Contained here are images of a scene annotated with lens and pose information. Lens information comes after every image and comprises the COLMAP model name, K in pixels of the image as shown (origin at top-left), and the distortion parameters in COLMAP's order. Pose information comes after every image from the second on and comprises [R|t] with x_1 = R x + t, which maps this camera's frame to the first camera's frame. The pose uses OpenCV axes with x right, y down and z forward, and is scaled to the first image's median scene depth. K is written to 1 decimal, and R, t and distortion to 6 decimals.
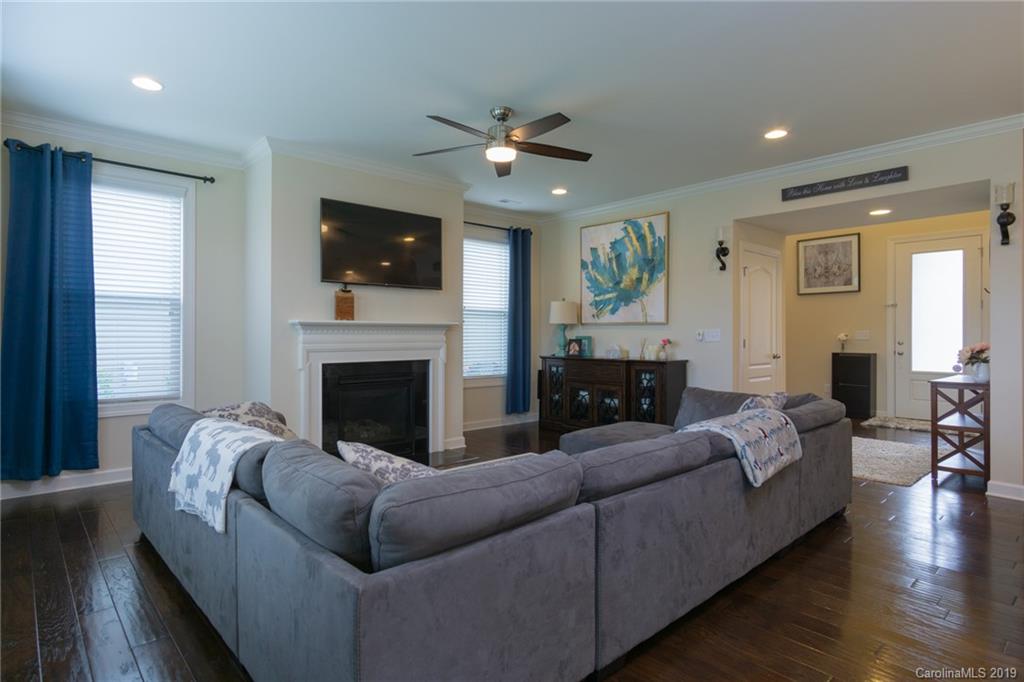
lens RADIAL K [[549.1, 0, 513.0], [0, 549.1, 335.3], [0, 0, 1]] dist [0.013146, 0.001682]
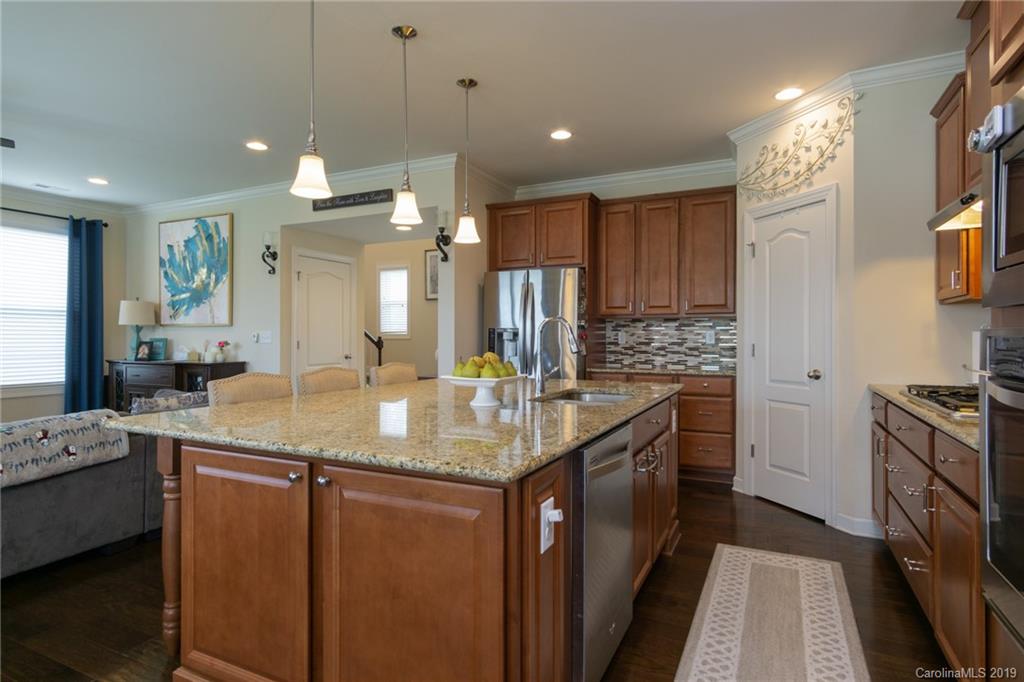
lens RADIAL K [[549.1, 0, 500.3], [0, 549.1, 334.9], [0, 0, 1]] dist [0.013146, 0.001682]
pose [[0.934156, -0.000702, 0.356864, 0.355255], [0.002105, 0.999992, -0.003545, 0.000515], [-0.356859, 0.004063, 0.934150, -0.096962]]
